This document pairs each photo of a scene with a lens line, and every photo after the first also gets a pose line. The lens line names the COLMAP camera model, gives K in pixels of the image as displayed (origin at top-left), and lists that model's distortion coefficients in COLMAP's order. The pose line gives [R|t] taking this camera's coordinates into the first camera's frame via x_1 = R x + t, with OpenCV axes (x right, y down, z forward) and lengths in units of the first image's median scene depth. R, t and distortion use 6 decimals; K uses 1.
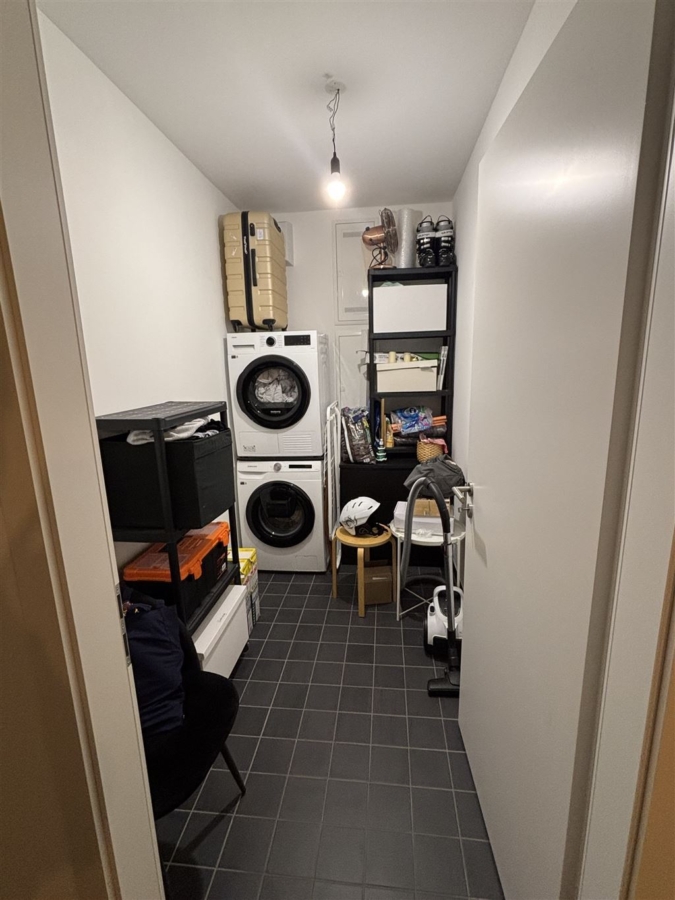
lens RADIAL K [[417.8, 0, 344.5], [0, 417.8, 446.7], [0, 0, 1]] dist [0.001242, 0.000023]
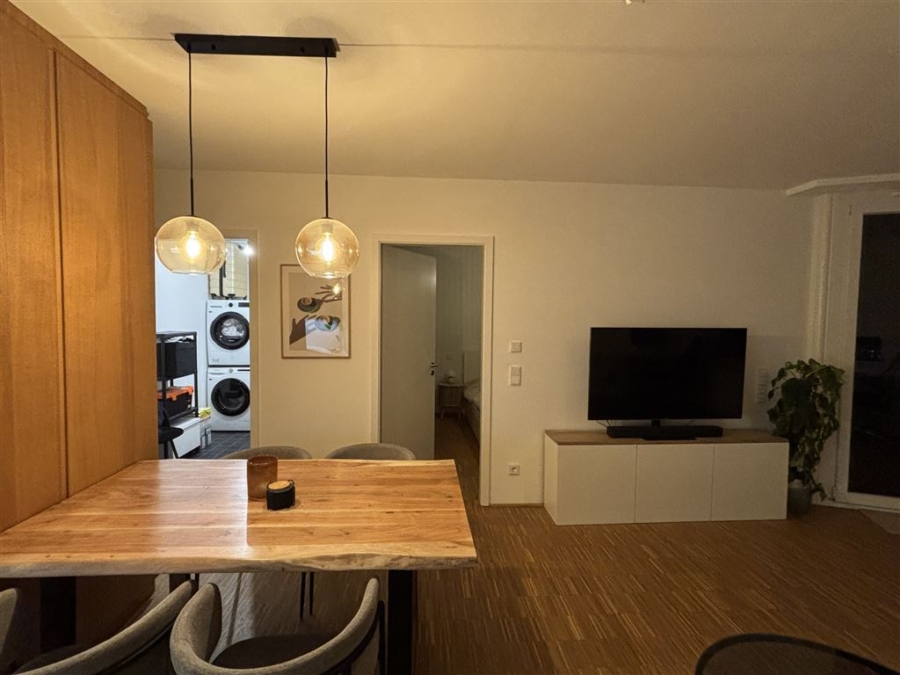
lens RADIAL K [[417.8, 0, 441.8], [0, 417.8, 335.0], [0, 0, 1]] dist [0.001242, 0.000023]
pose [[0.986611, 0.030655, 0.160182, 0.482982], [-0.004453, 0.986872, -0.161441, 0.197376], [-0.163029, 0.158567, 0.973796, -1.035467]]
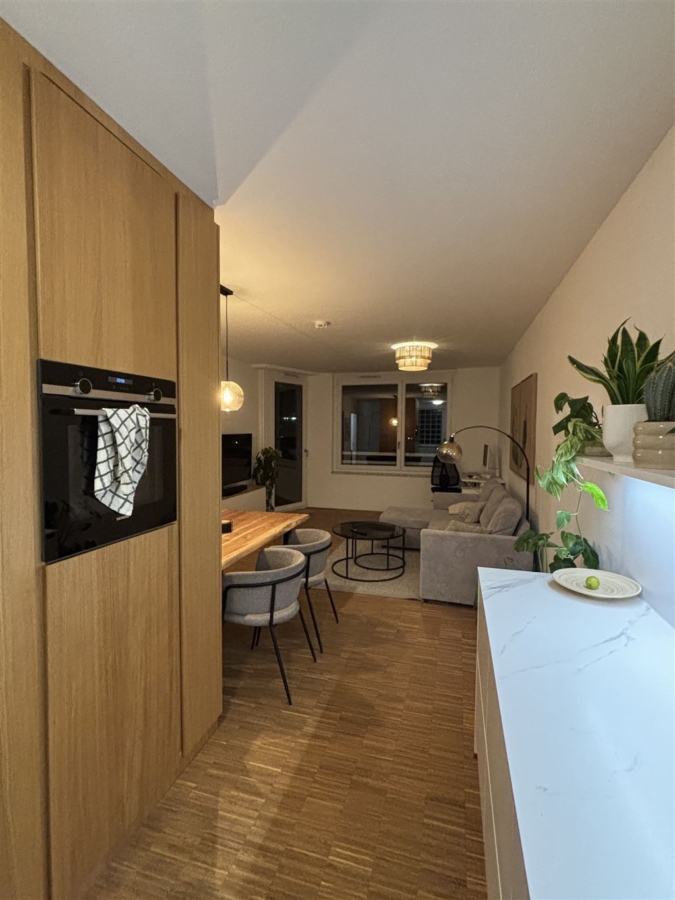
lens RADIAL K [[417.8, 0, 337.9], [0, 417.8, 447.2], [0, 0, 1]] dist [0.001242, 0.000023]
pose [[0.175833, -0.022082, 0.984172, -3.613434], [0.203775, 0.978911, -0.014443, 0.191720], [-0.963098, 0.203089, 0.176625, -0.600198]]
